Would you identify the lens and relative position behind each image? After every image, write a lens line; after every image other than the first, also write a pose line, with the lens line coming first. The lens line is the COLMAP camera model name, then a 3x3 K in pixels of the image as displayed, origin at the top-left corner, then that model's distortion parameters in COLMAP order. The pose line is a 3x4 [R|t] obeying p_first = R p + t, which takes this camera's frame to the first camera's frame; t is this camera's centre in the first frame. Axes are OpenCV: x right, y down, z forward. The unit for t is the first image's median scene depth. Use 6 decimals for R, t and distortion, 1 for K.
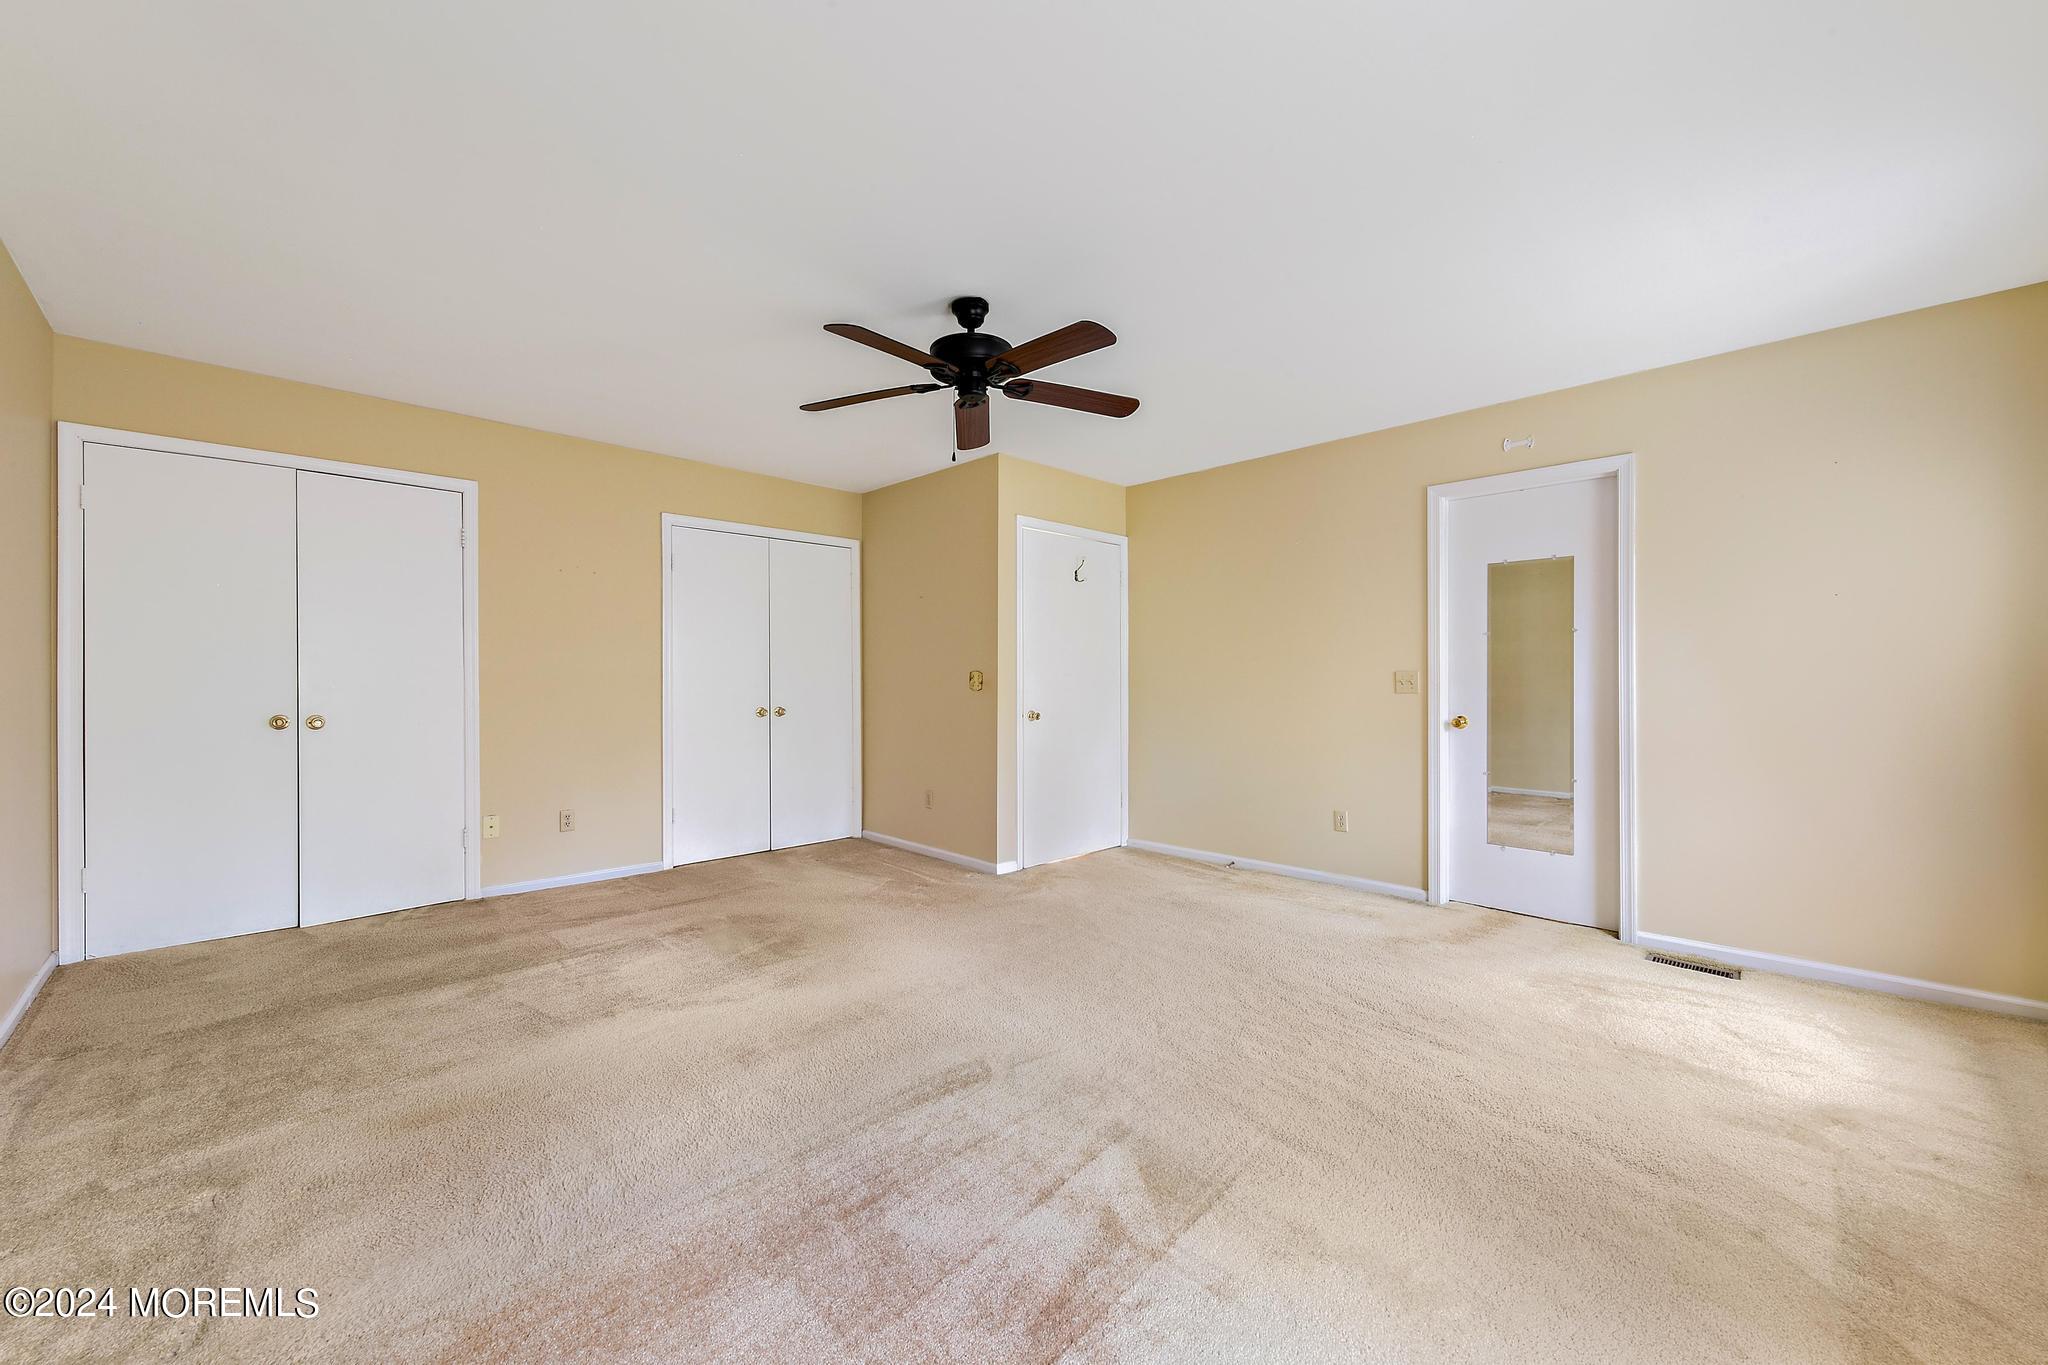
lens RADIAL K [[810.9, 0, 1024.0], [0, 810.9, 682.5], [0, 0, 1]] dist [0.001026, 0.000043]
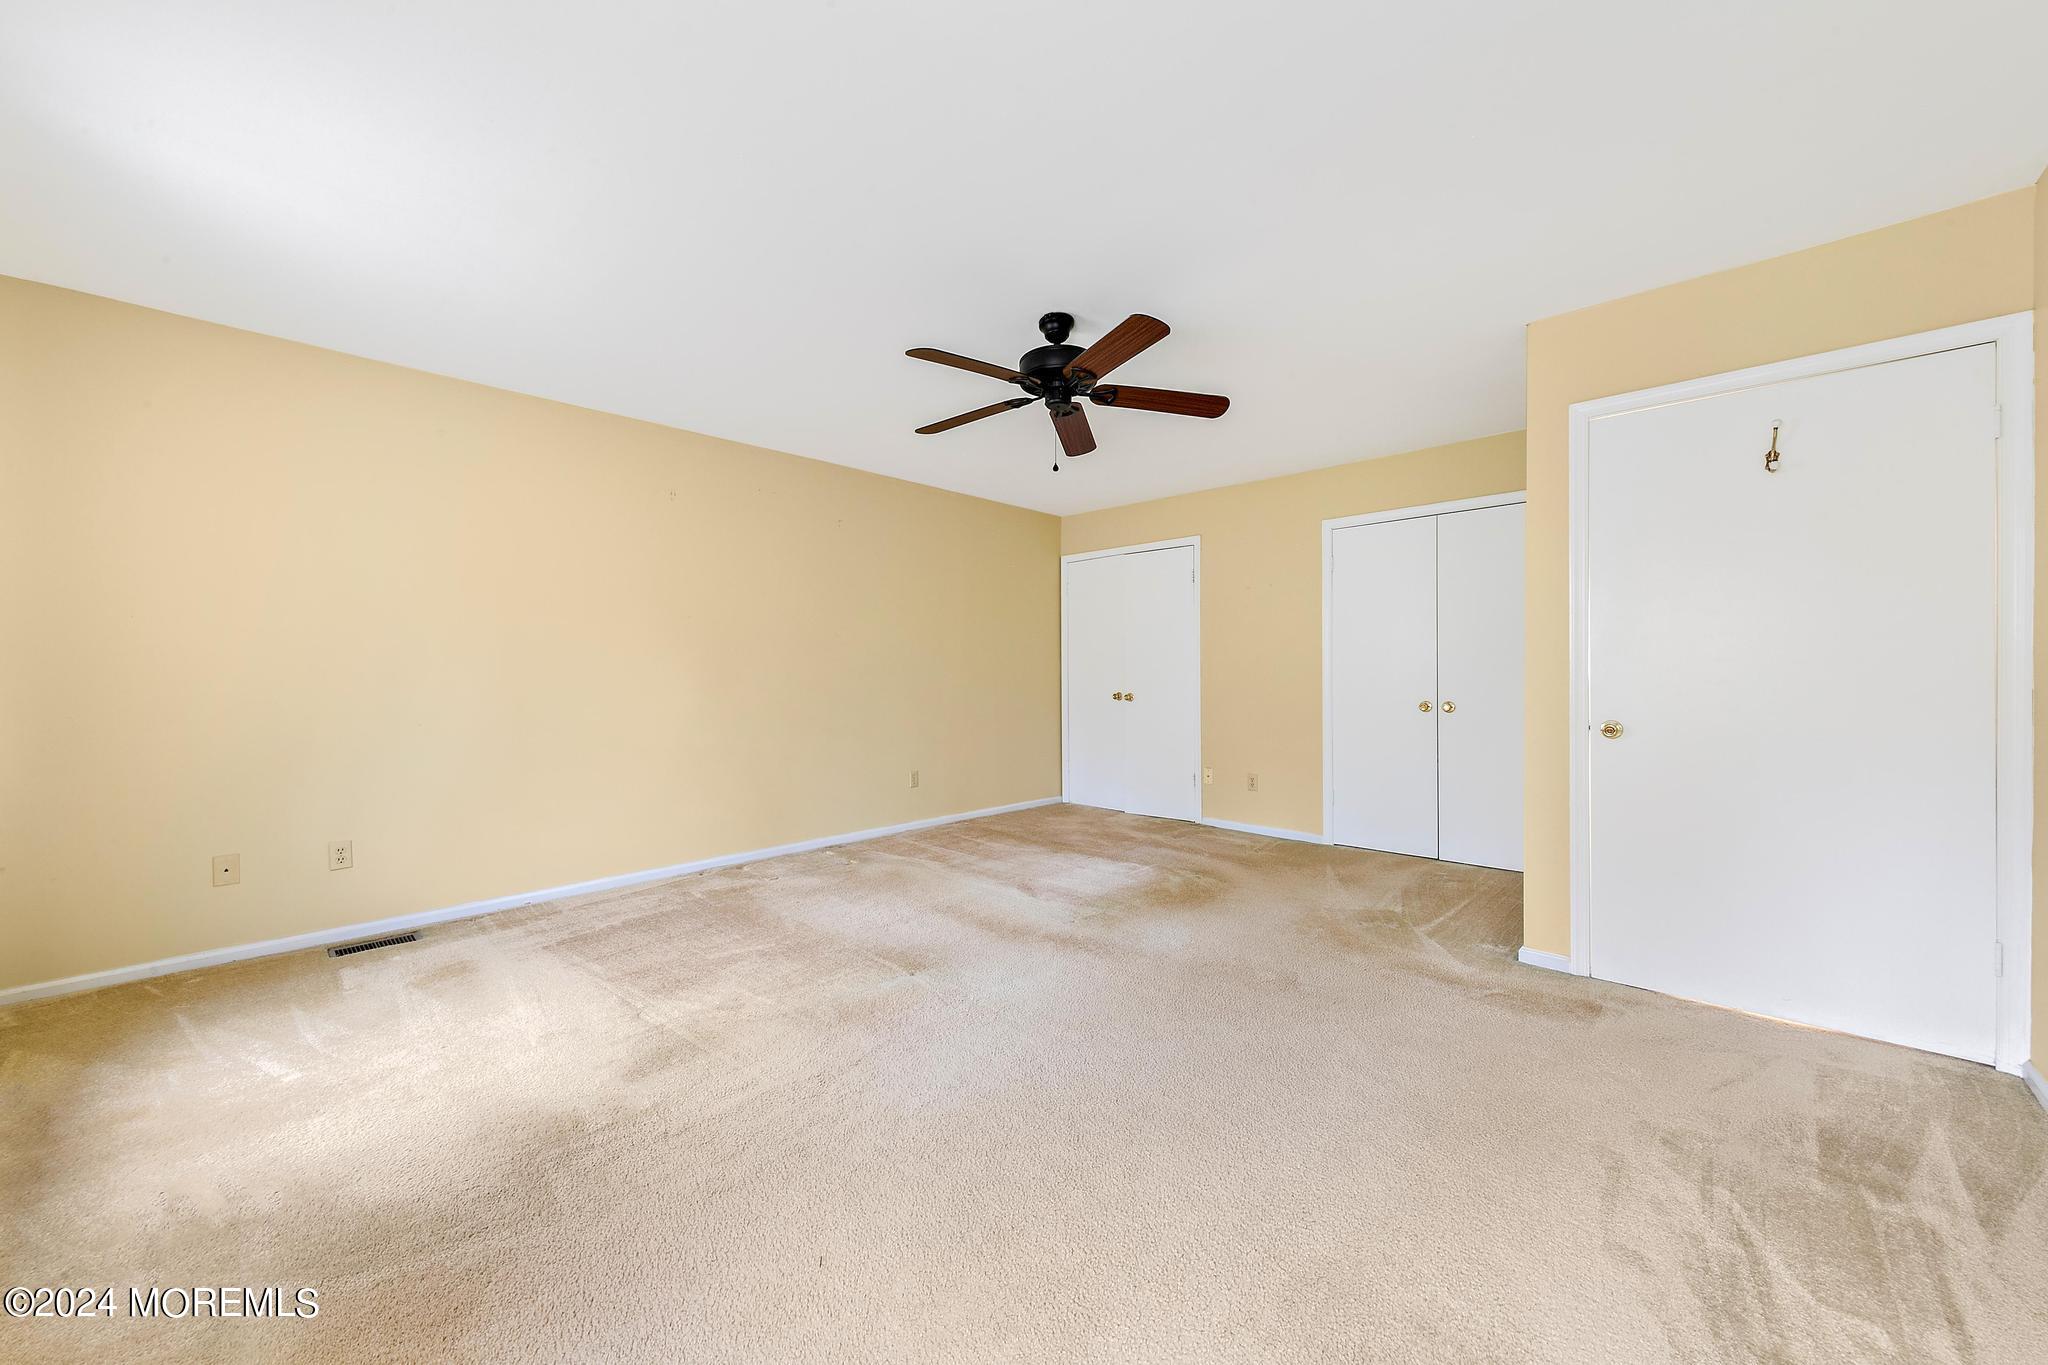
lens RADIAL K [[736.5, 0, 1023.1], [0, 736.5, 674.4], [0, 0, 1]] dist [0.001500, 0.002991]
pose [[0.041907, -0.001886, -0.999120, 0.627662], [-0.002847, 0.999994, -0.002007, 0.003972], [0.999117, 0.002928, 0.041901, 0.636018]]
